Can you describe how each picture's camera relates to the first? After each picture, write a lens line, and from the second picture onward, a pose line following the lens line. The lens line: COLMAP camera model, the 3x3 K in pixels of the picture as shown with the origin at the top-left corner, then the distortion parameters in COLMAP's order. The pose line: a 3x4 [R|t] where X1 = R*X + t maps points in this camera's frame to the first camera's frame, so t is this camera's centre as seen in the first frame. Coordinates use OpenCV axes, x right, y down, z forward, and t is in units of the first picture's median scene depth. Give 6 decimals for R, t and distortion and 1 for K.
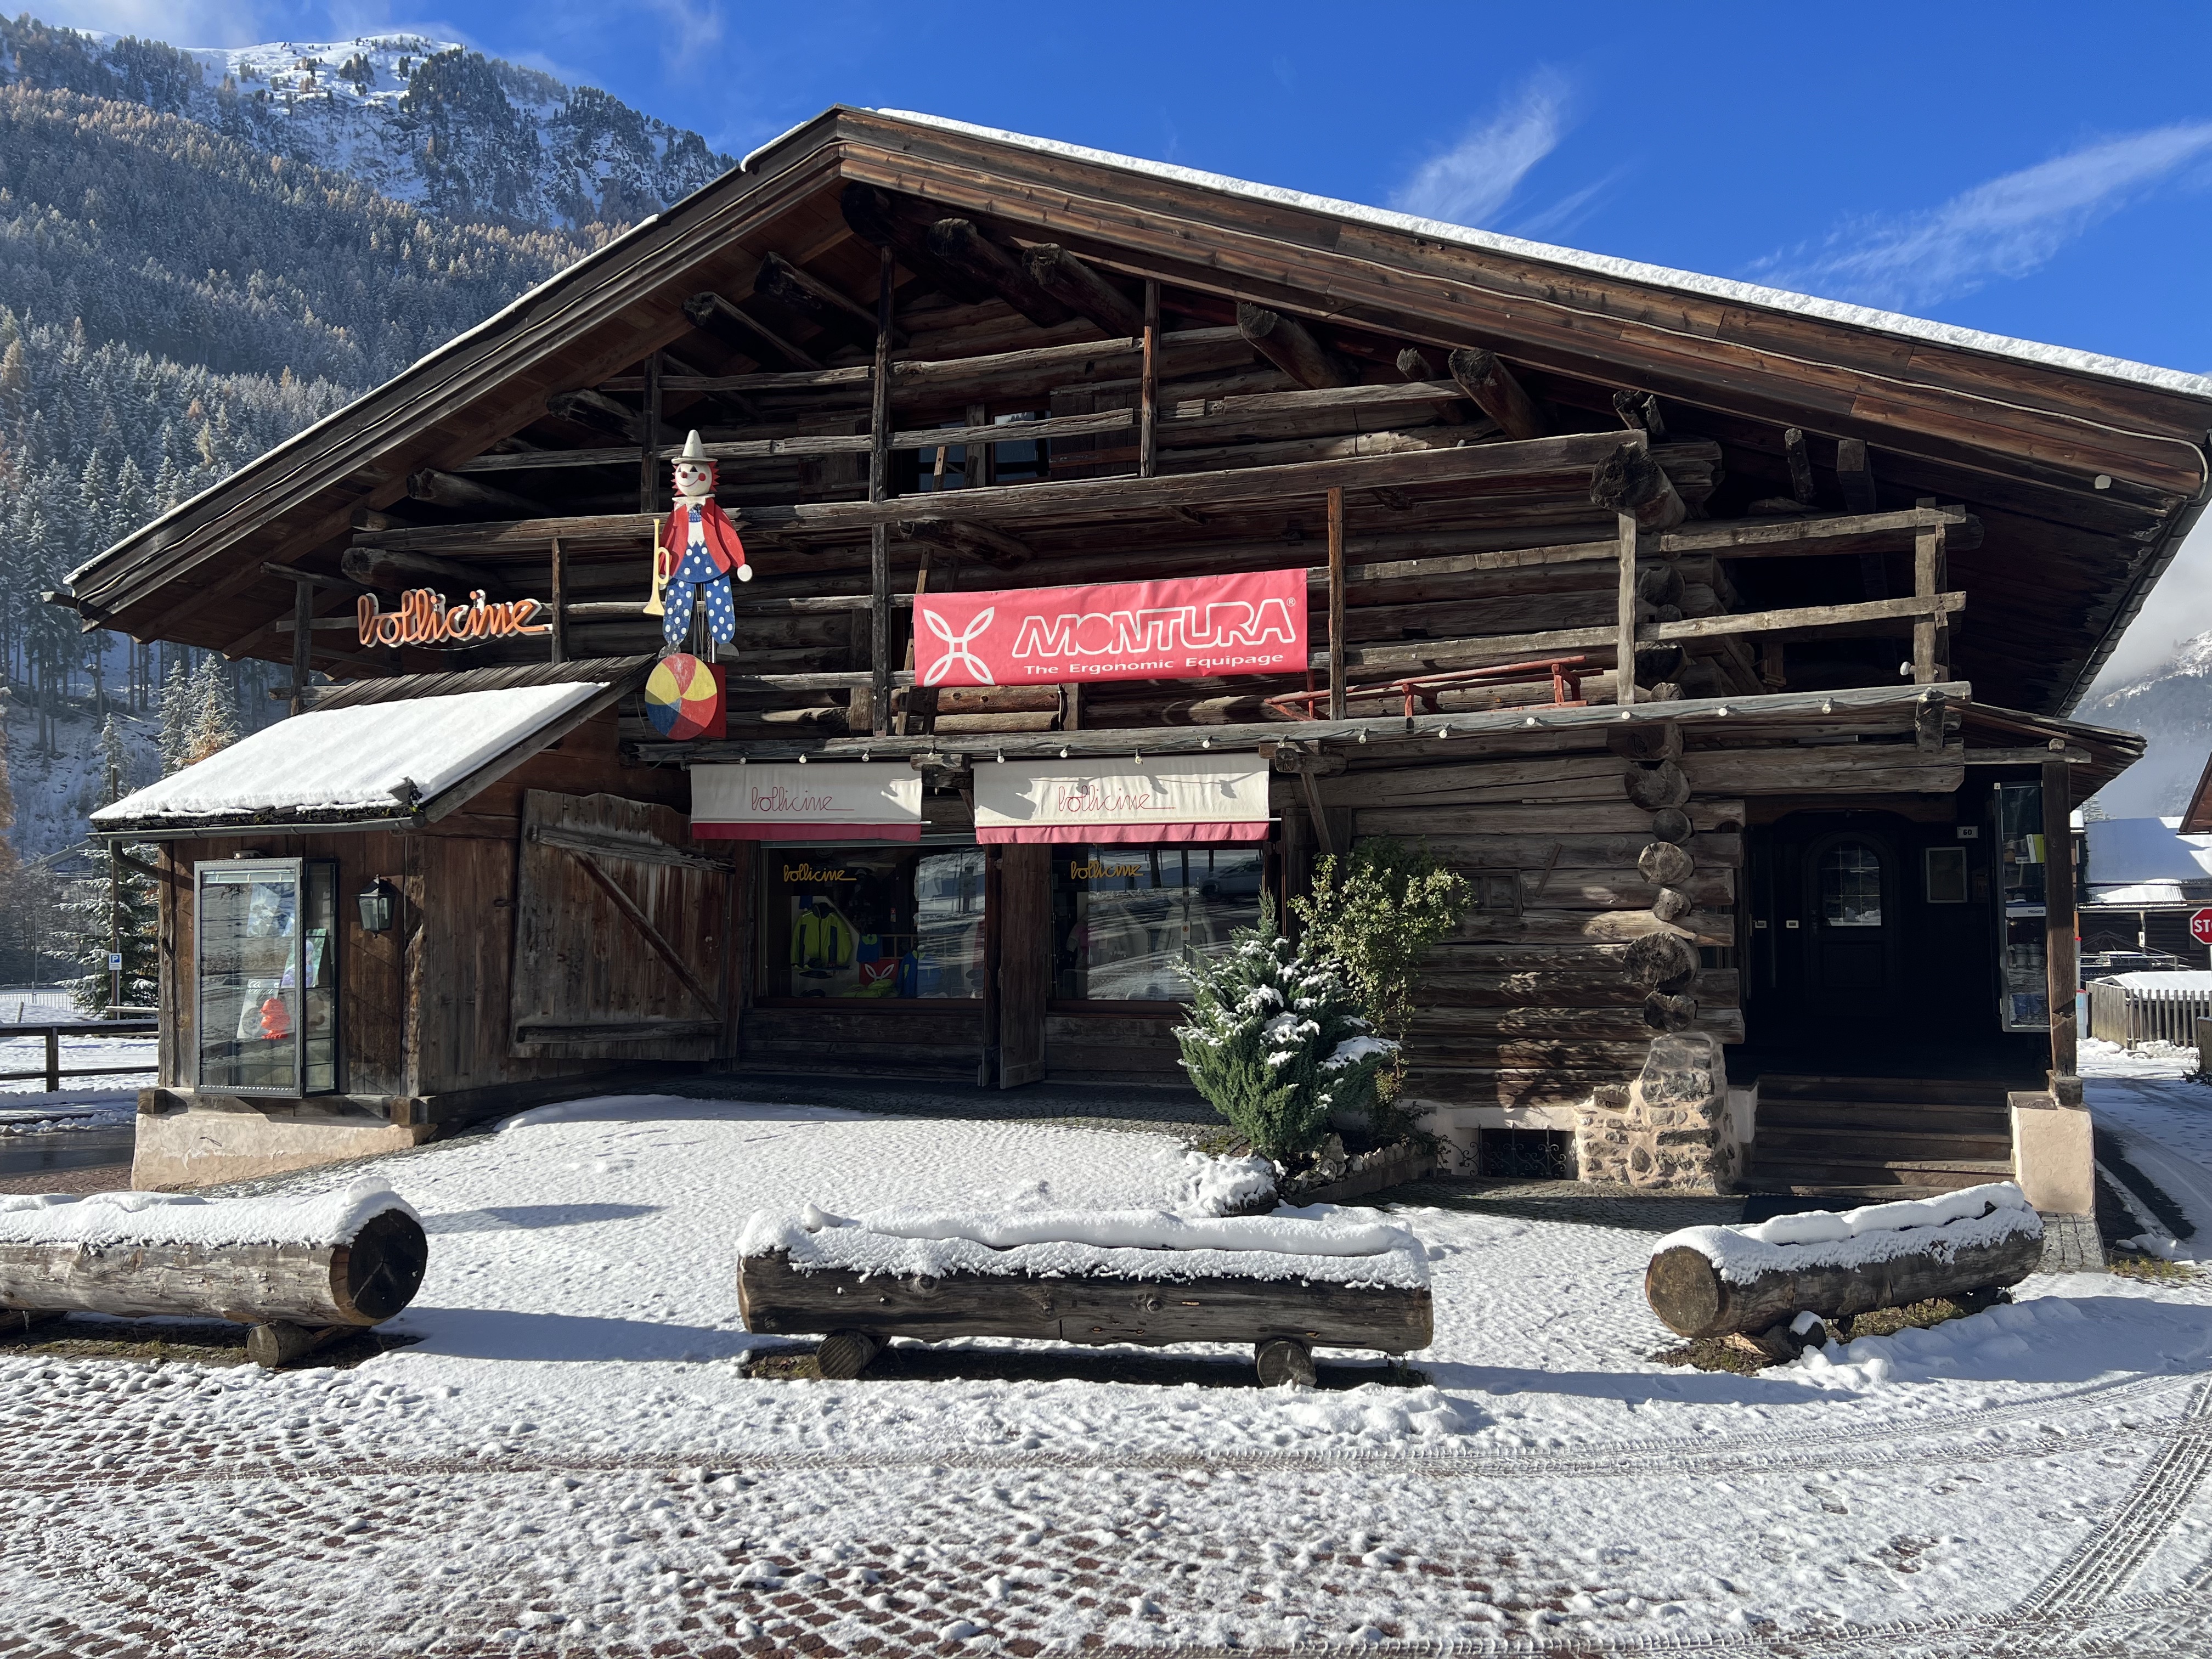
lens RADIAL K [[1628.1, 0, 1119.6], [0, 1628.1, 832.7], [0, 0, 1]] dist [0.088369, -0.123690]
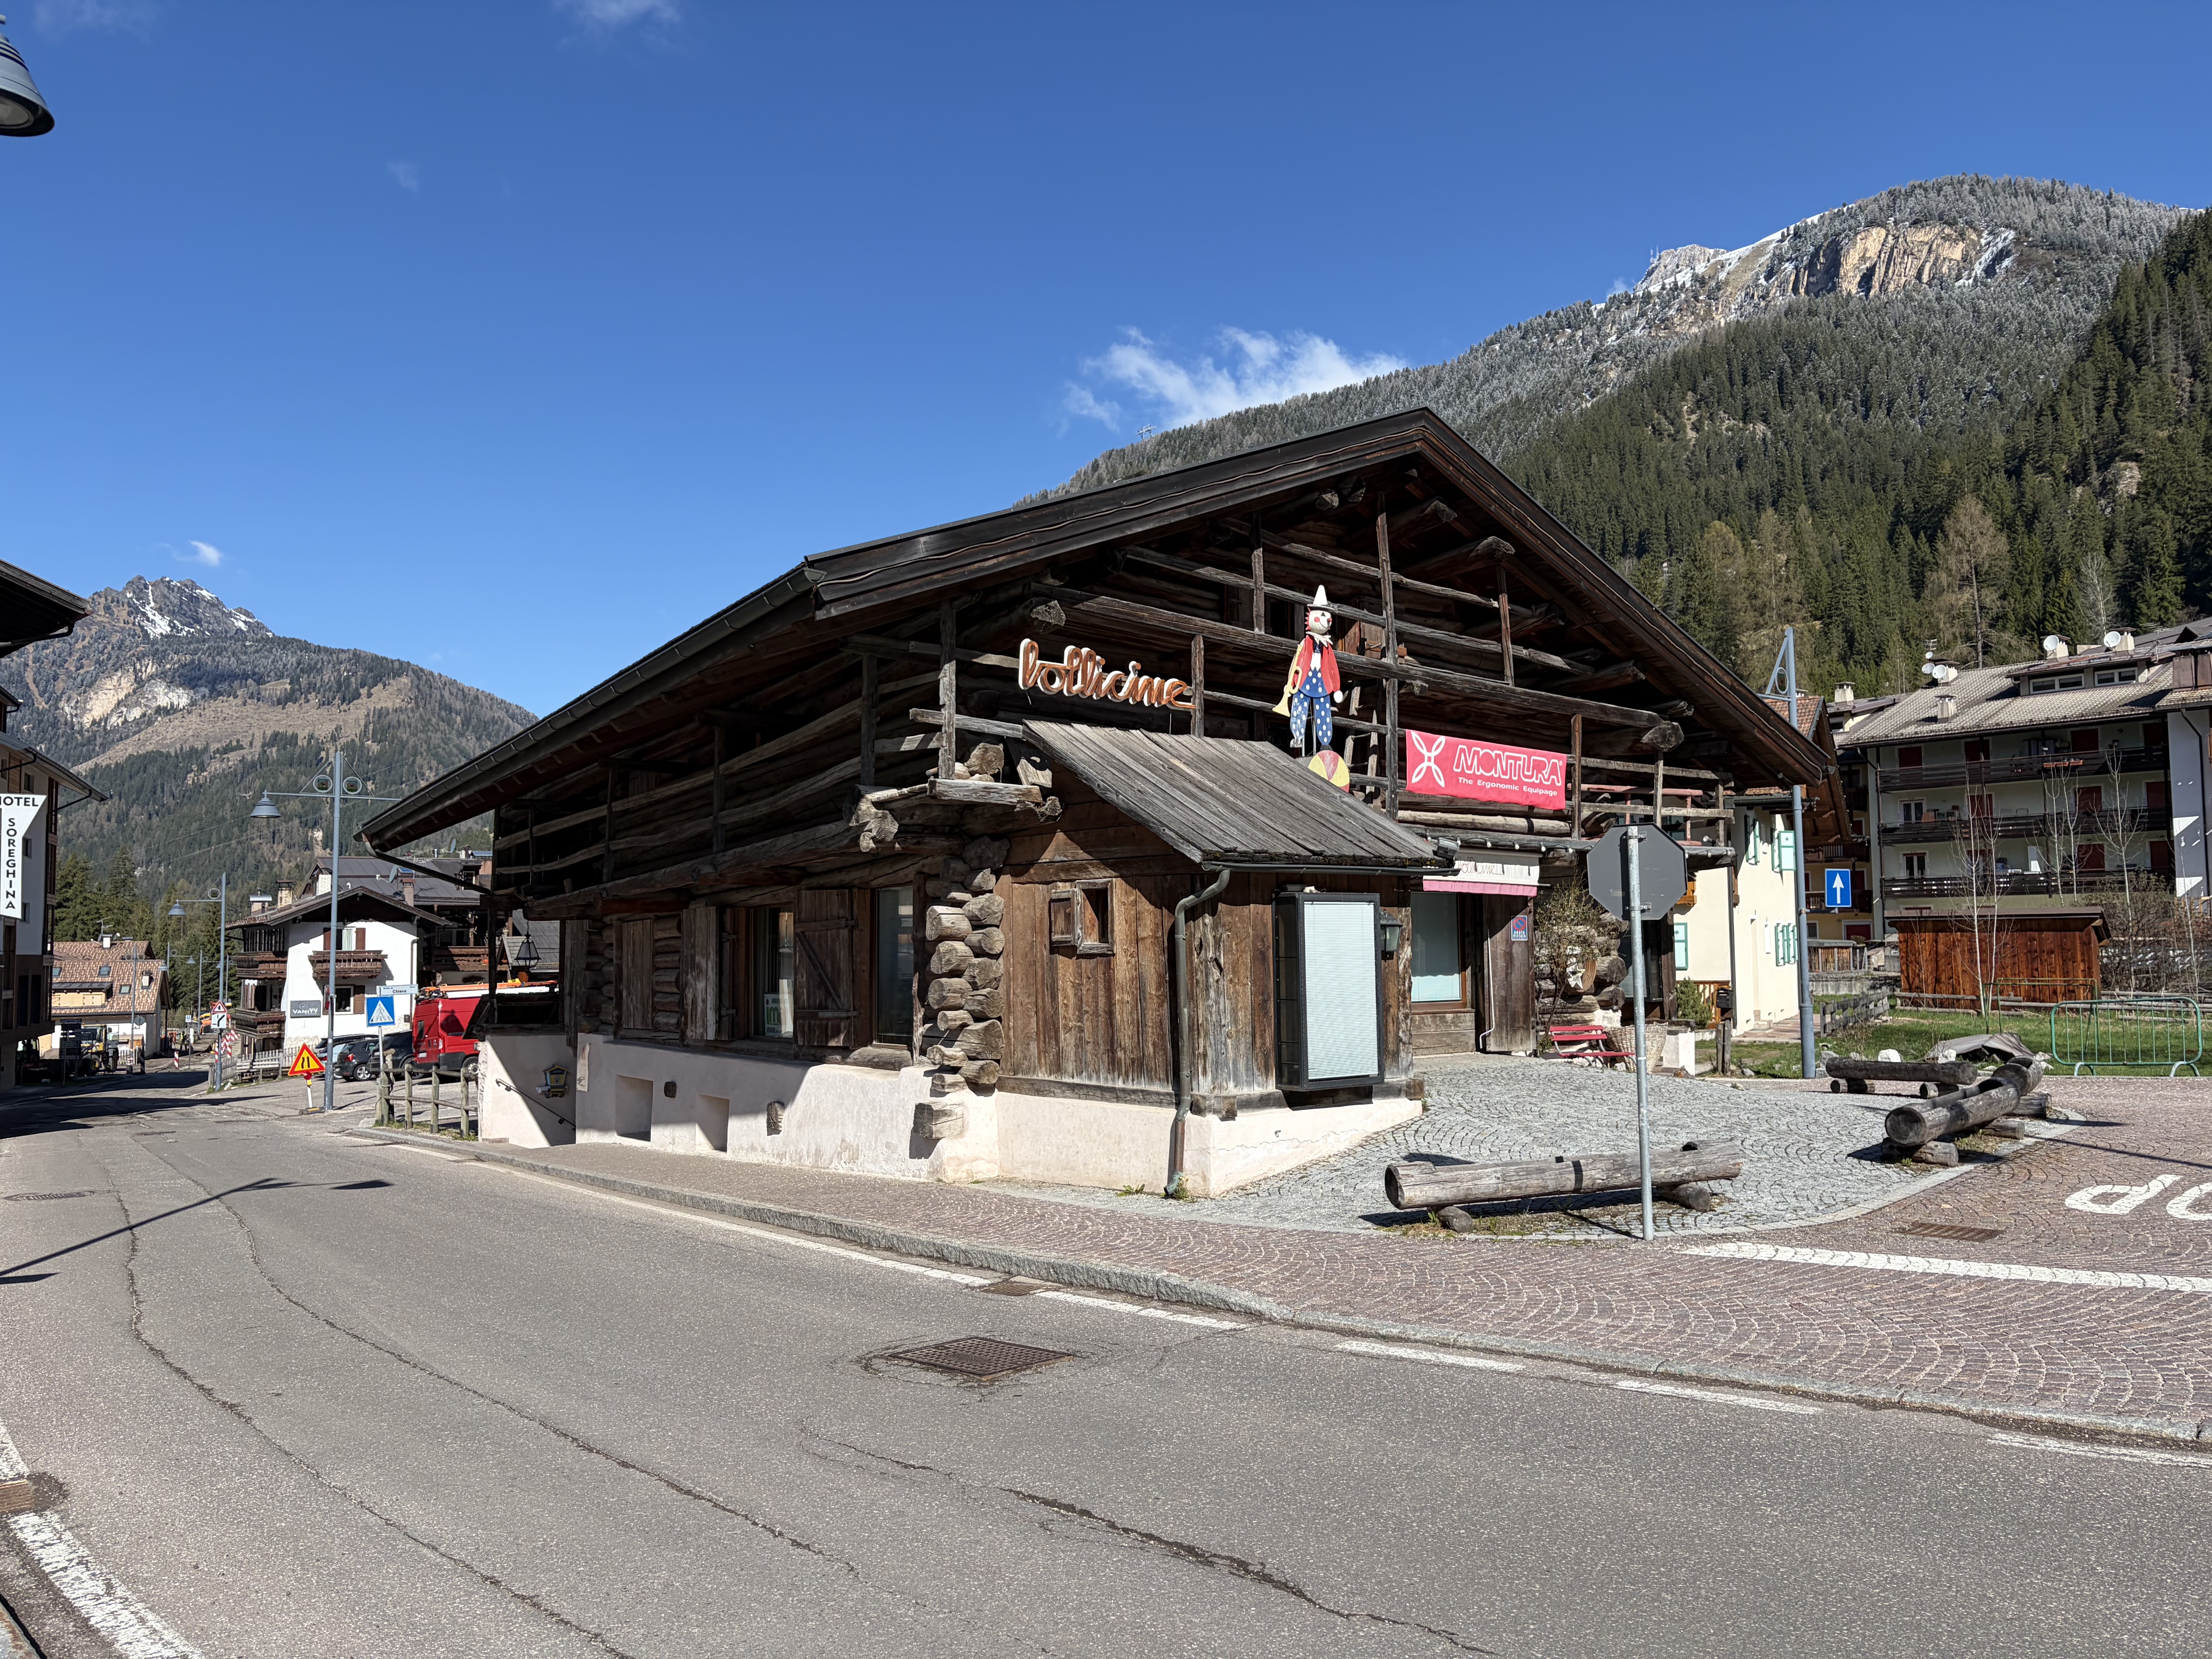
lens RADIAL K [[1629.7, 0, 1106.0], [0, 1629.7, 829.5], [0, 0, 1]] dist [0.131389, -0.163223]
pose [[0.466588, 0.071488, 0.881581, -1.560384], [-0.030536, 0.997436, -0.064722, 0.049451], [-0.883948, 0.003278, 0.467574, 0.540508]]
